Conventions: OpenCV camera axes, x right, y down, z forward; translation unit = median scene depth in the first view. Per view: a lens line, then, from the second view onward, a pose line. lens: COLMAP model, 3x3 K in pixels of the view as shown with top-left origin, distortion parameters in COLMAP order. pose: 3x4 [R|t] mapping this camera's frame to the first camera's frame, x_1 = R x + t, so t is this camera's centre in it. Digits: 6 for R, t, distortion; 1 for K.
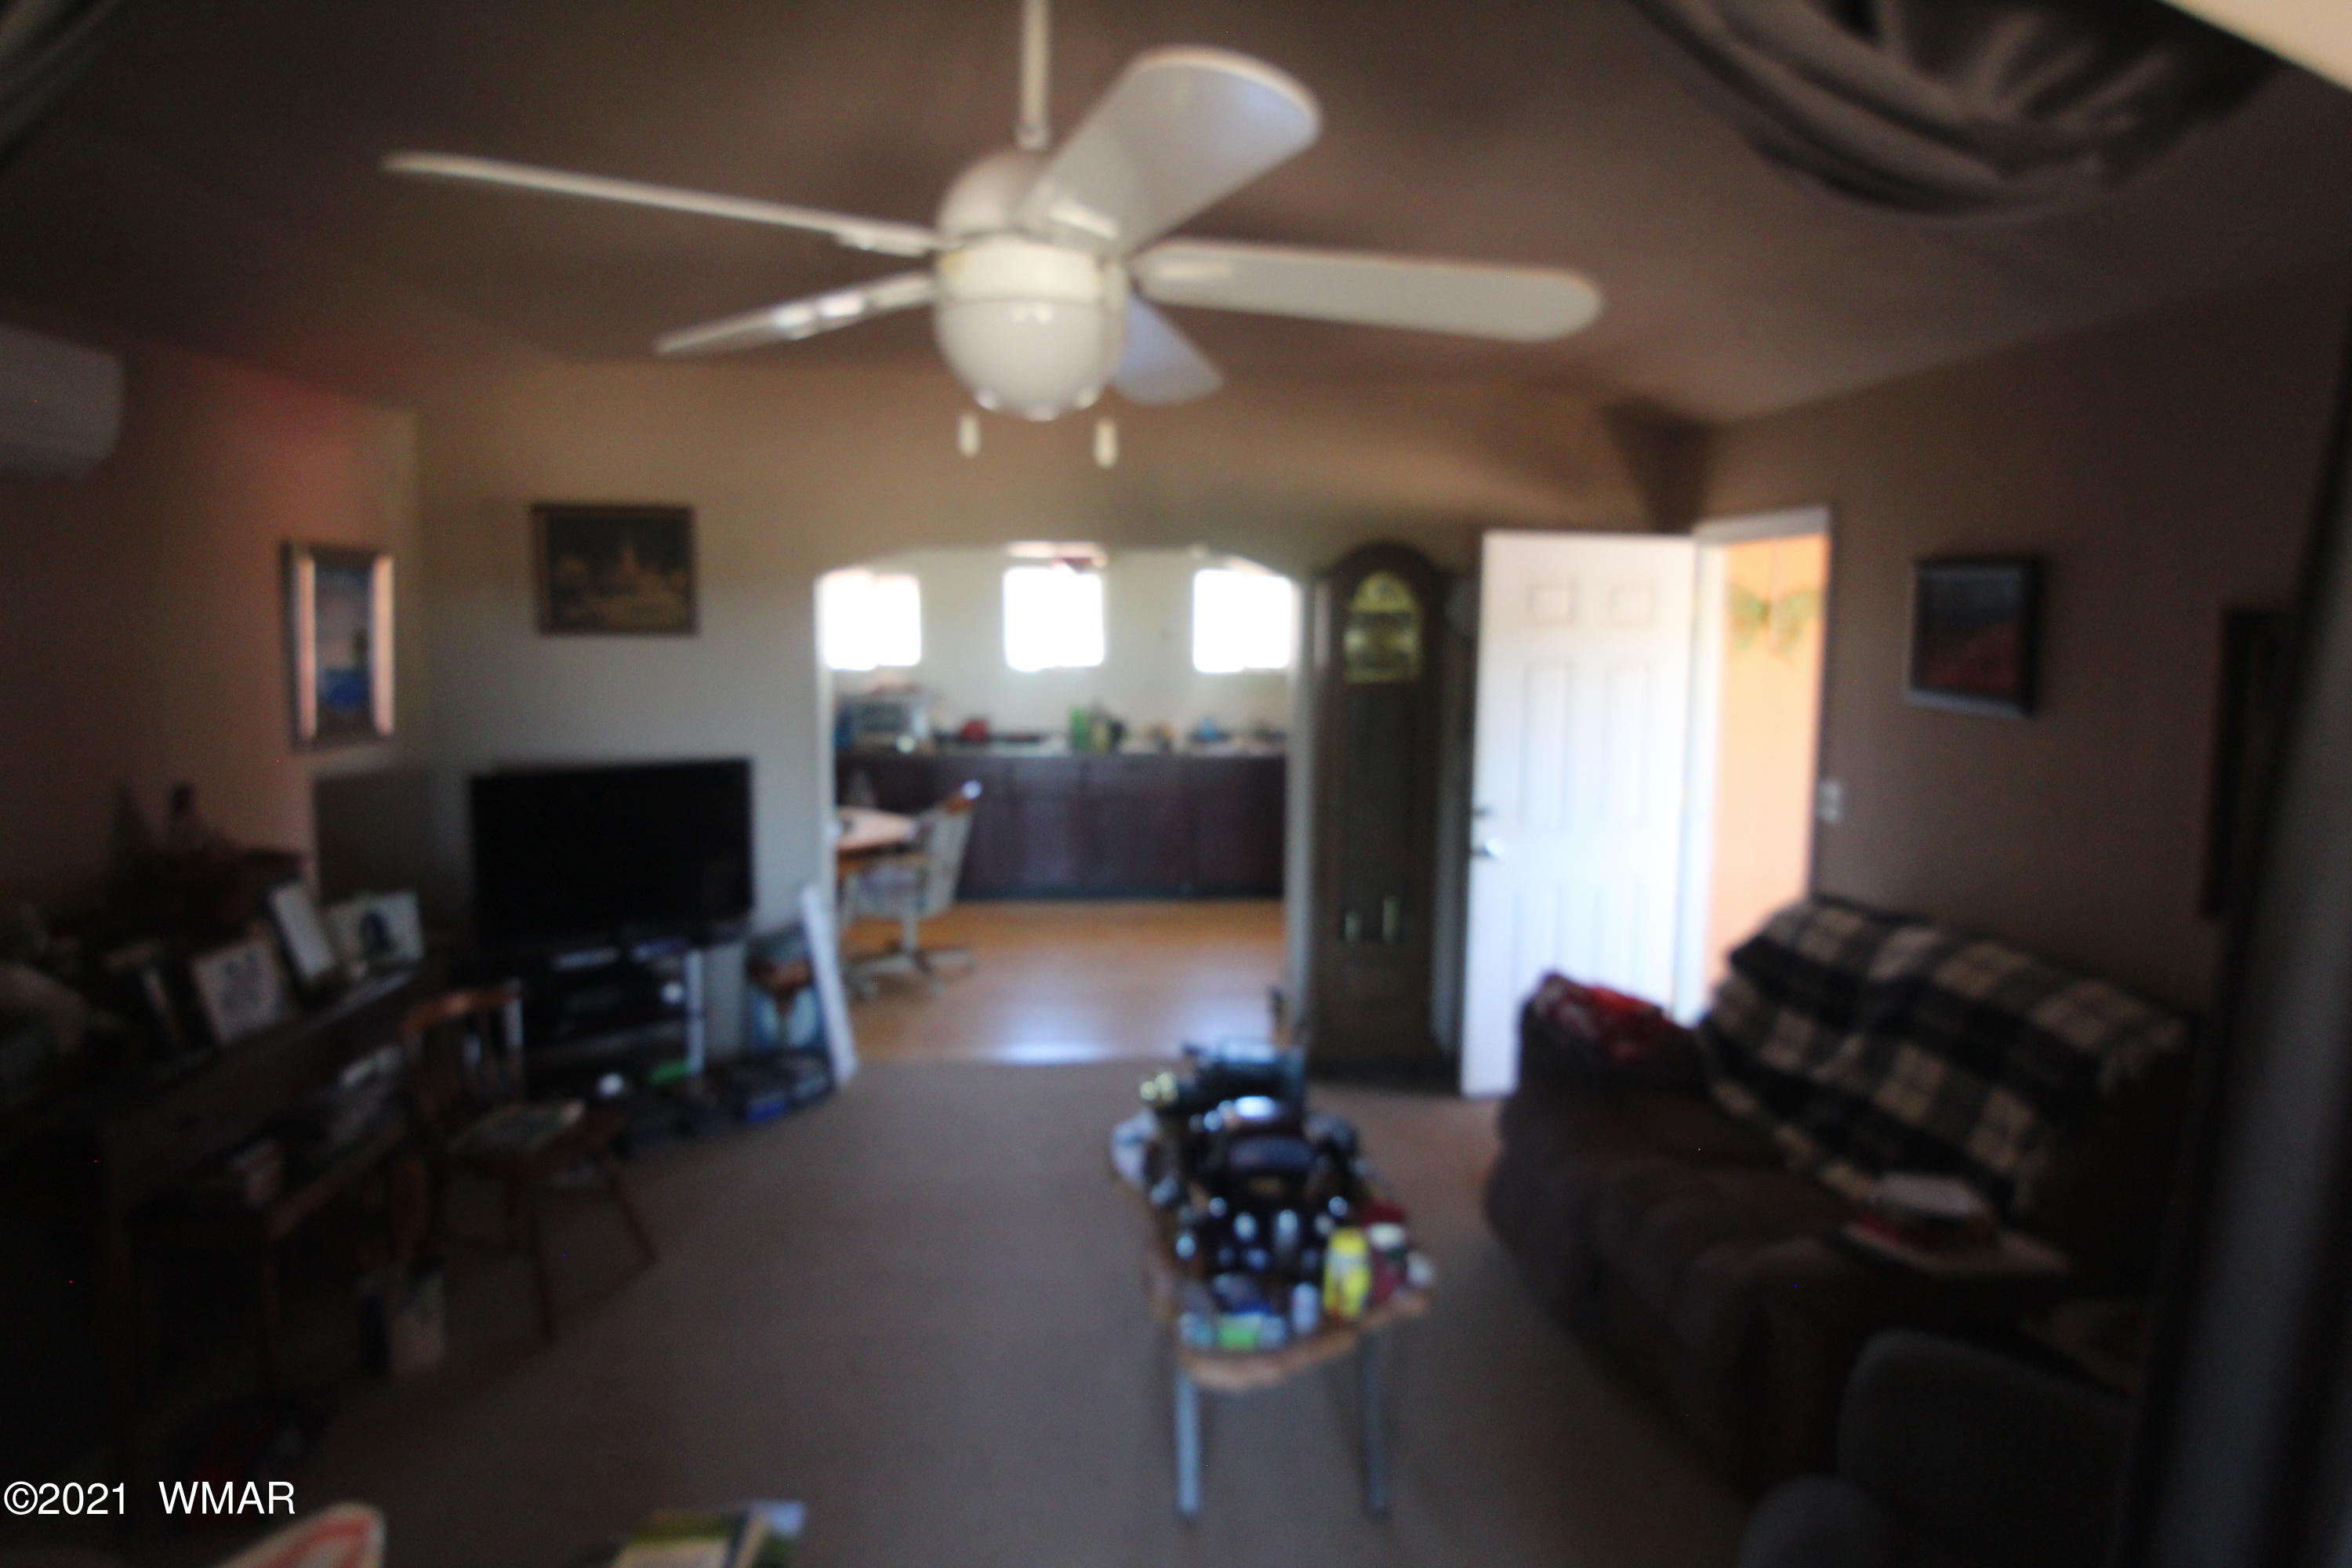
lens RADIAL K [[1380.1, 0, 1176.0], [0, 1380.1, 784.0], [0, 0, 1]] dist [0.003583, -0.003425]
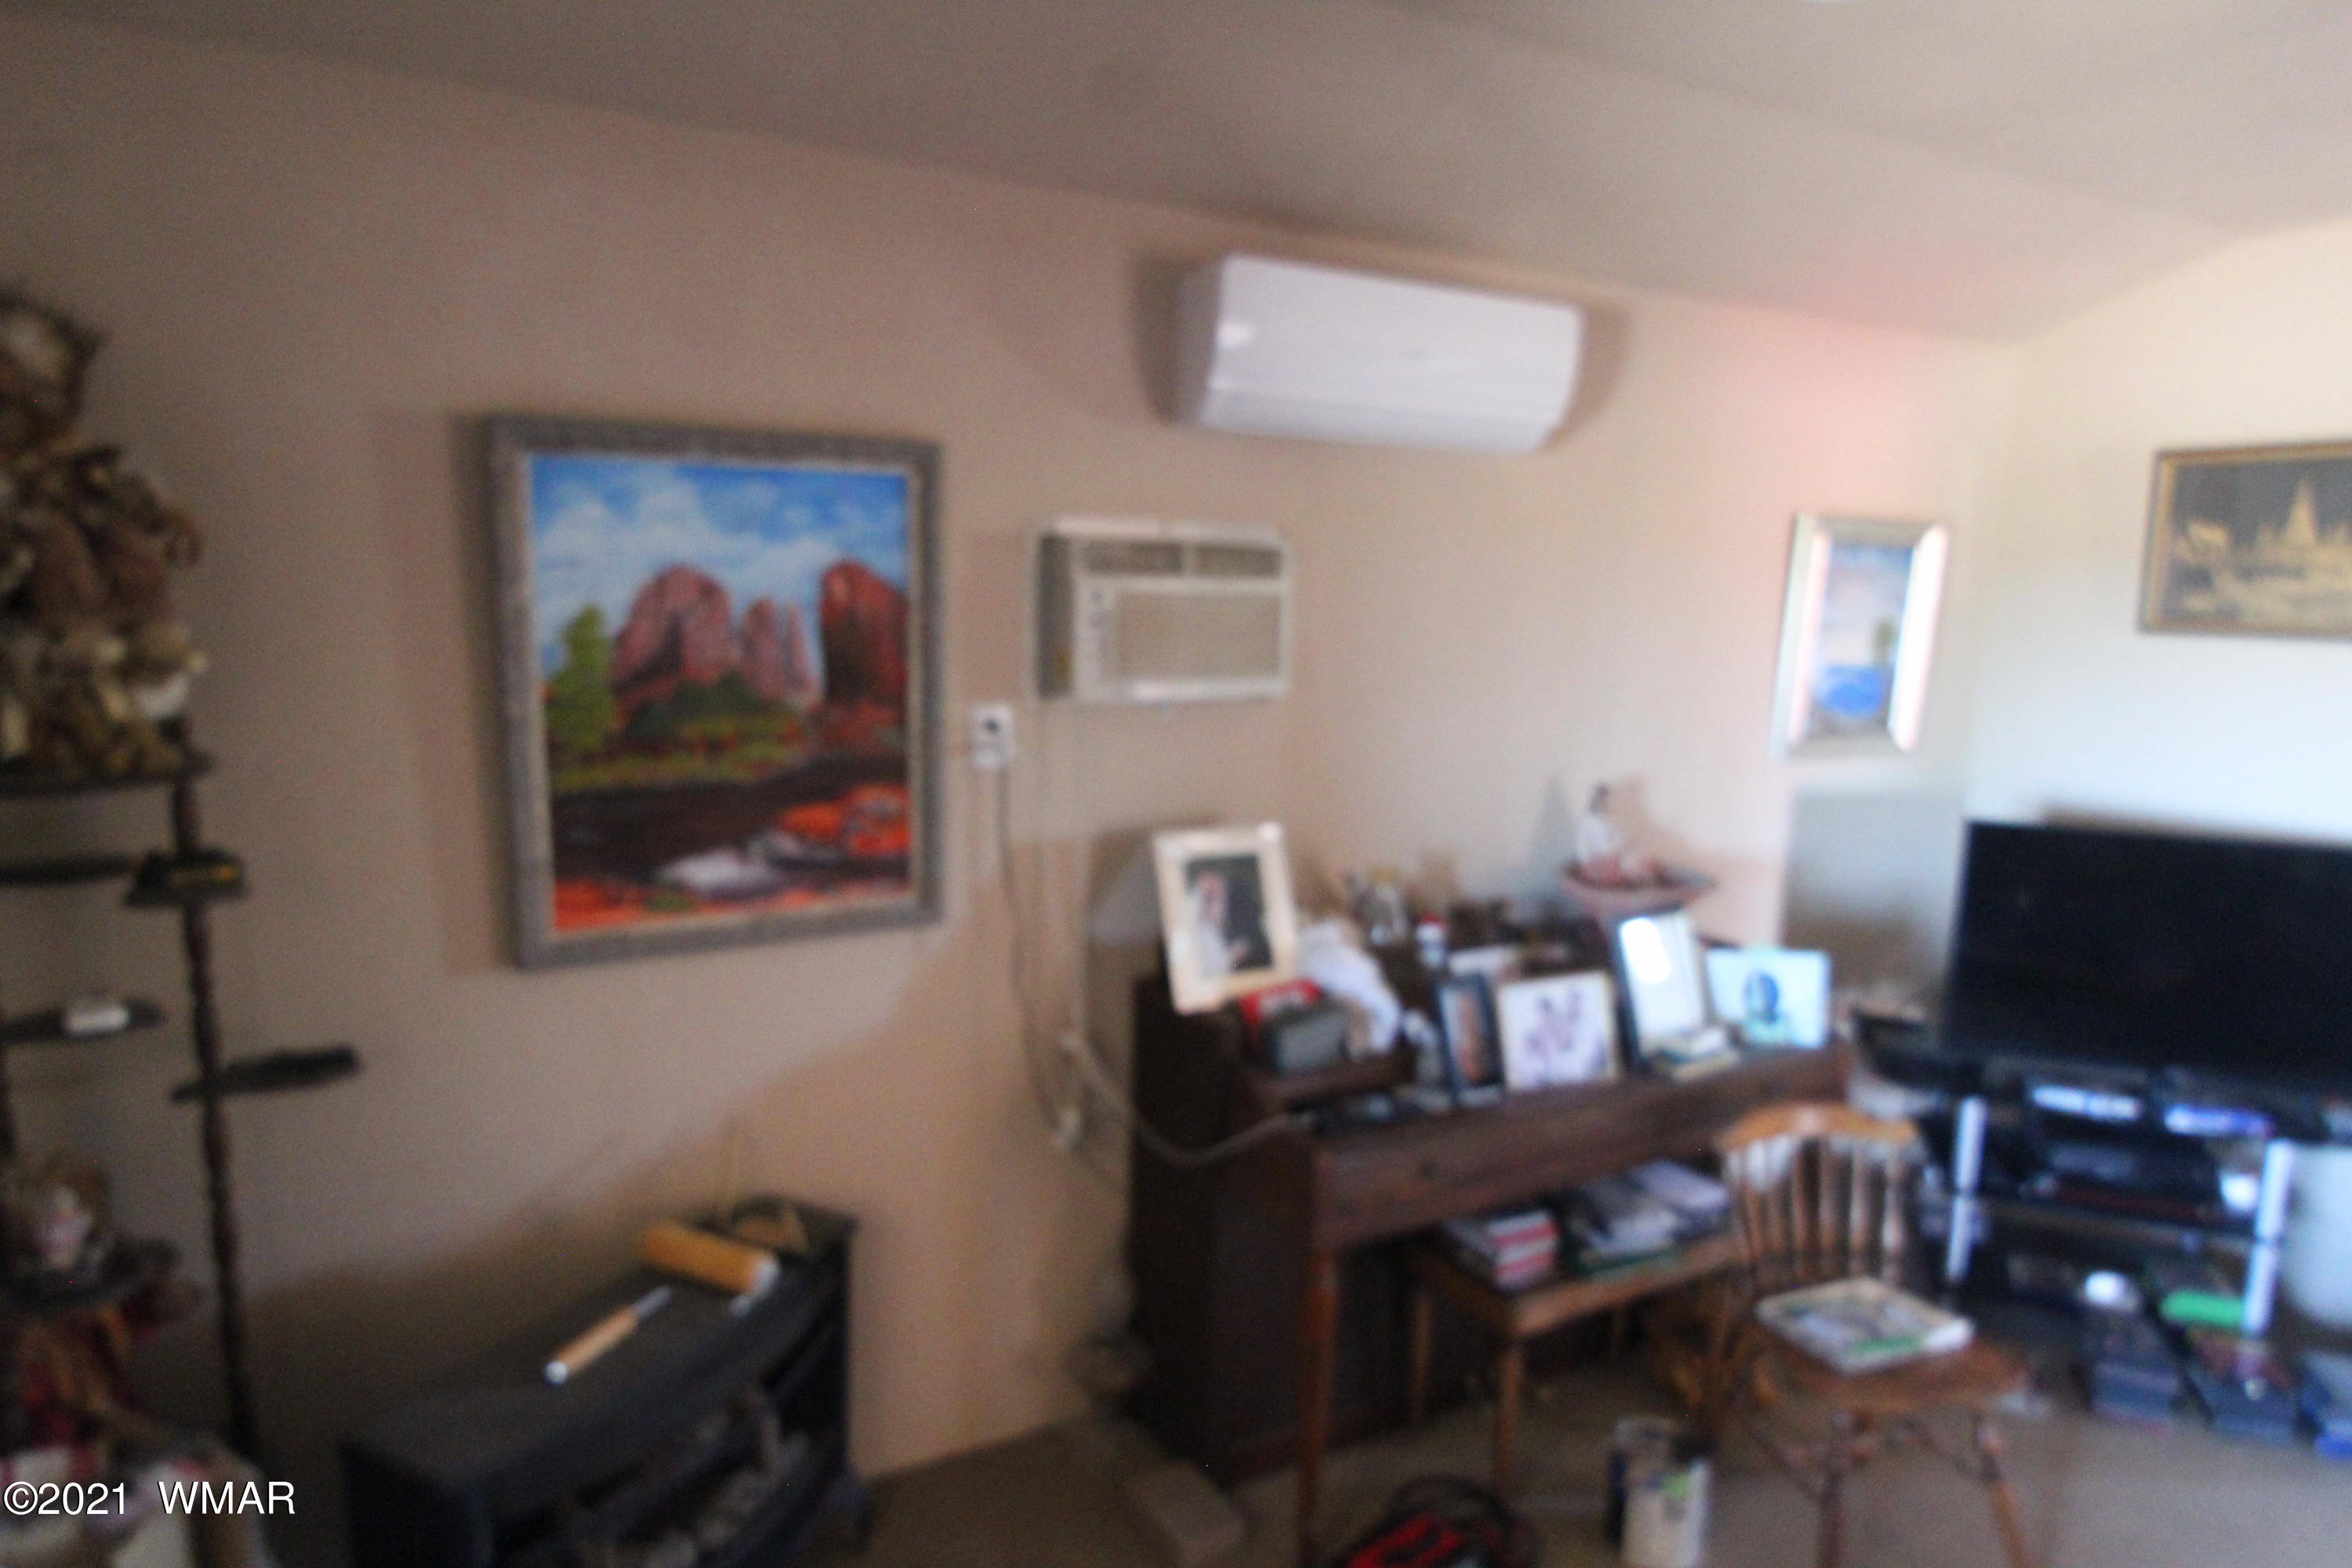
lens RADIAL K [[1384.9, 0, 1178.9], [0, 1384.9, 778.1], [0, 0, 1]] dist [-0.000559, -0.001221]
pose [[0.415334, 0.128376, -0.900565, -0.013411], [-0.126757, 0.988501, 0.082452, -0.038871], [0.900794, 0.079908, 0.426831, 0.323851]]
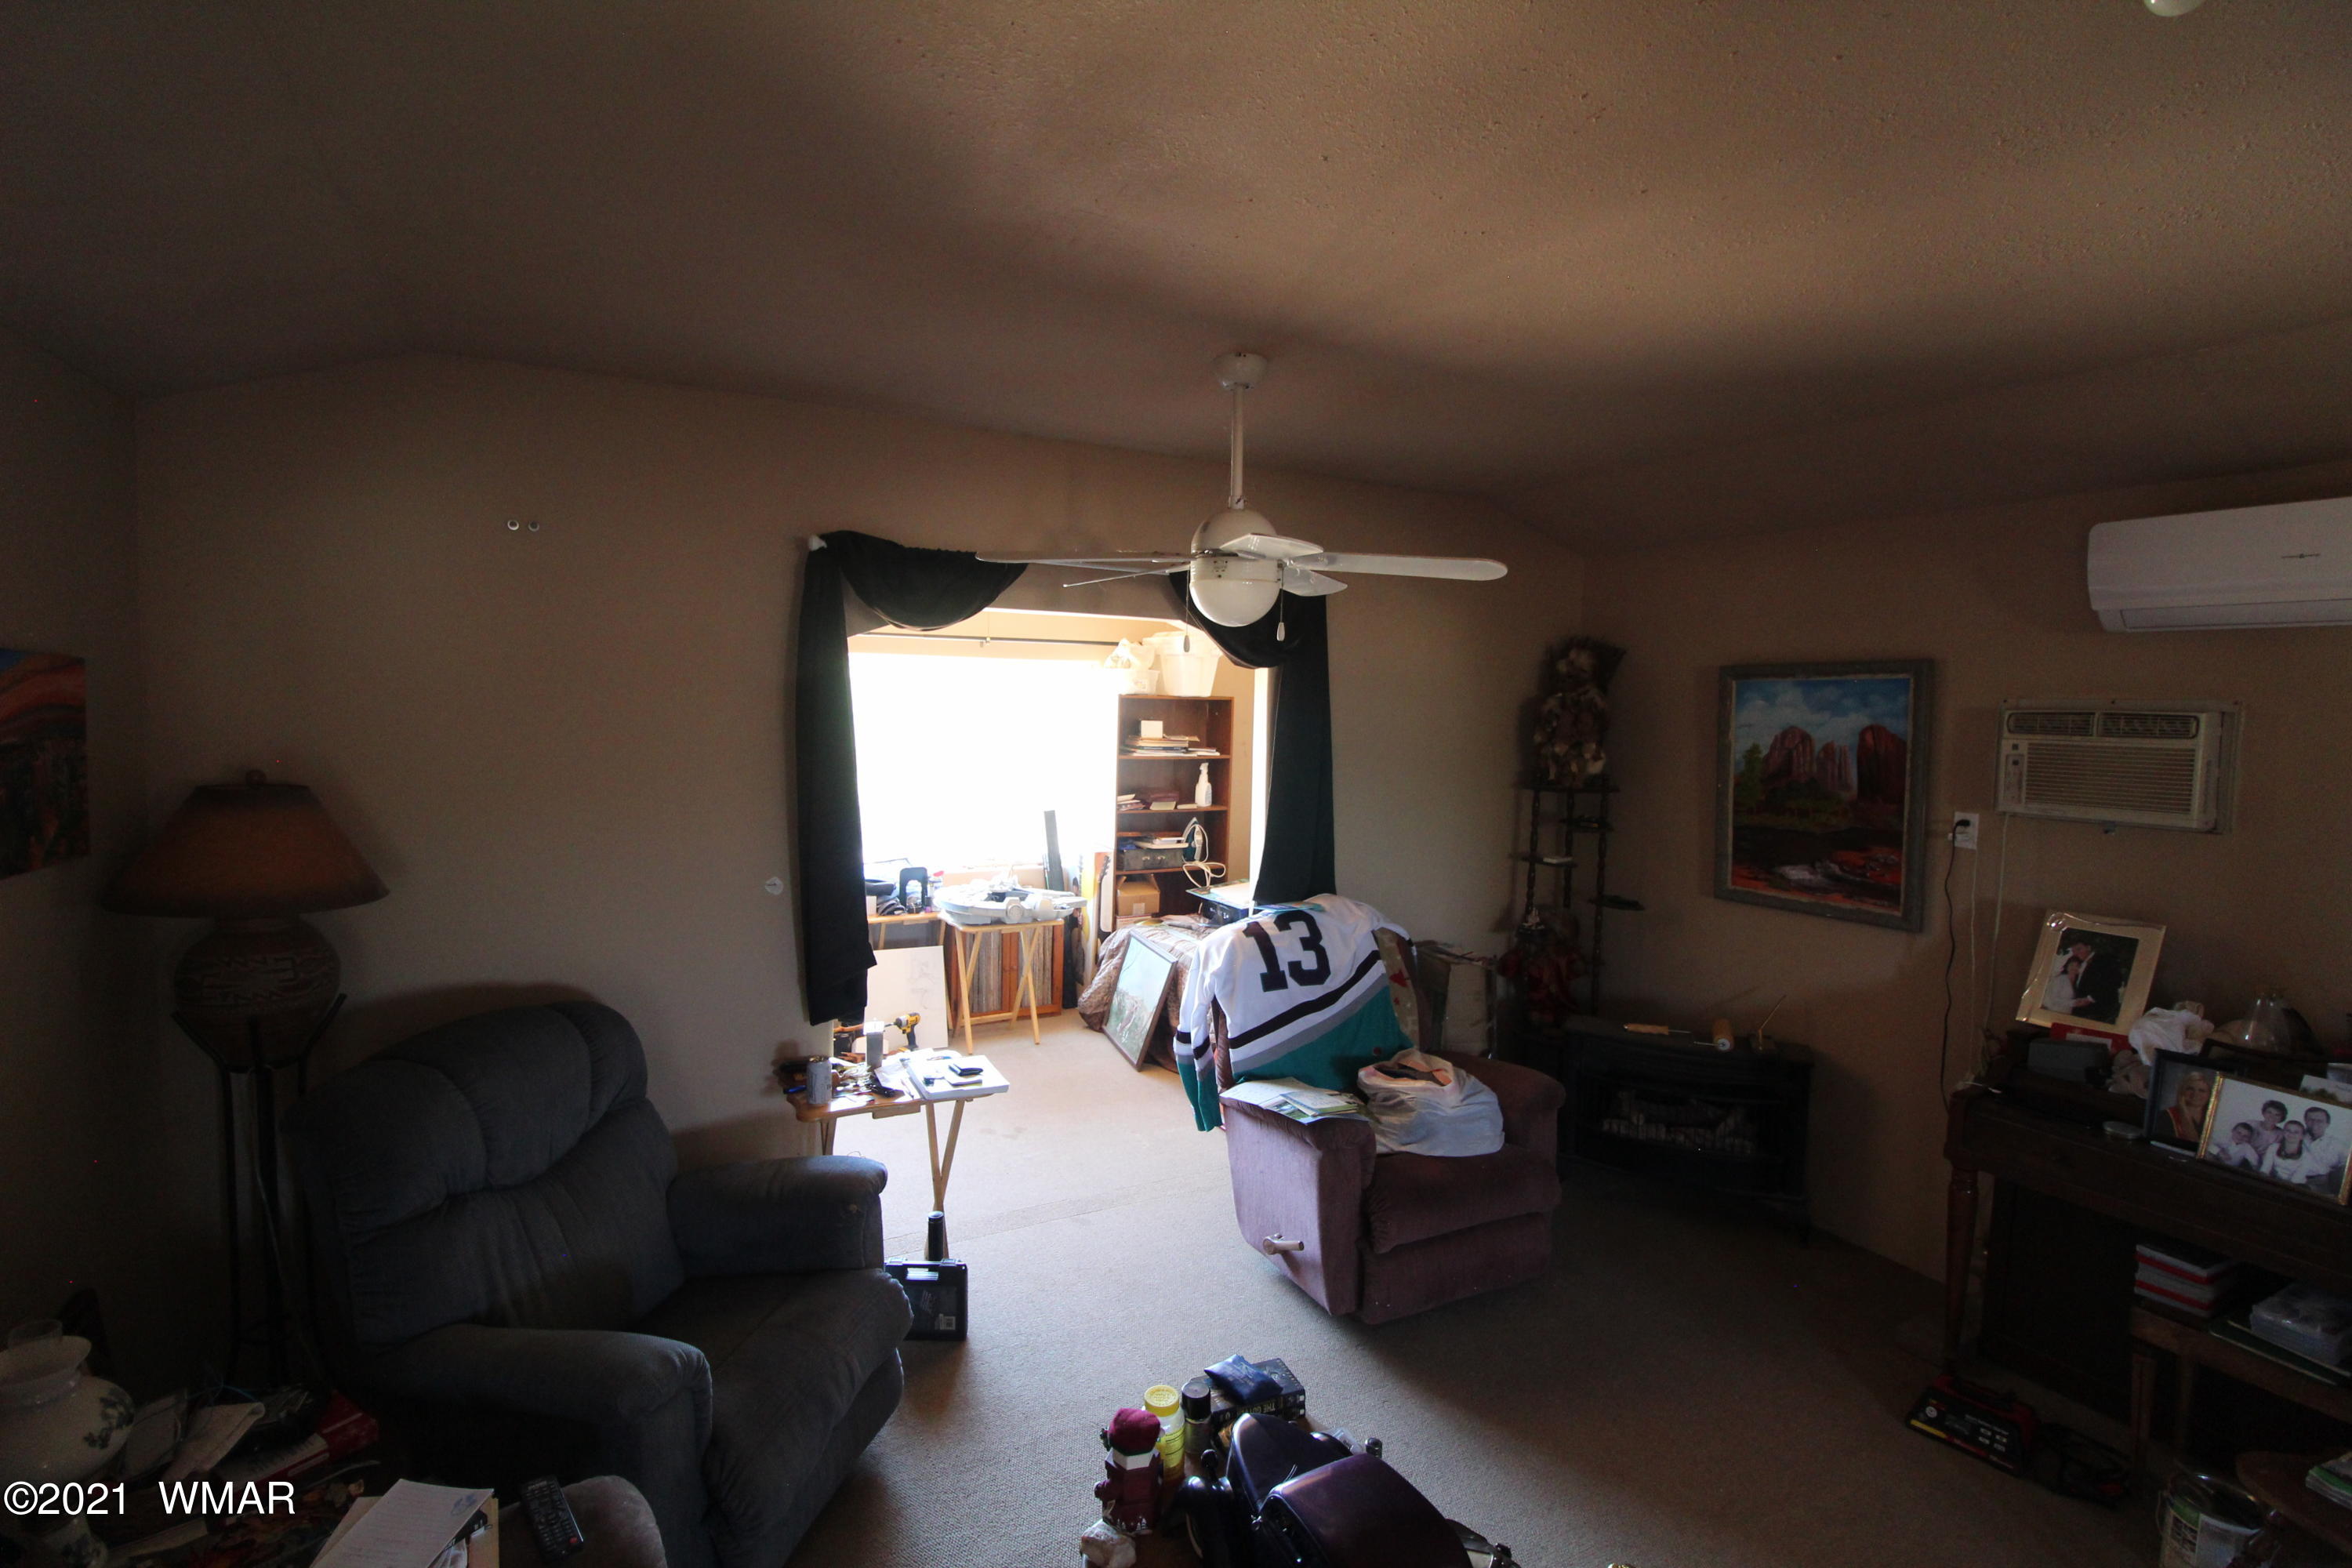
lens RADIAL K [[1091.2, 0, 1176.5], [0, 1091.2, 775.0], [0, 0, 1]] dist [-0.000911, -0.011747]
pose [[-0.916189, -0.004020, -0.400727, 0.270703], [-0.078429, 0.982412, 0.169458, -0.132871], [0.392997, 0.186685, -0.900390, 1.050223]]
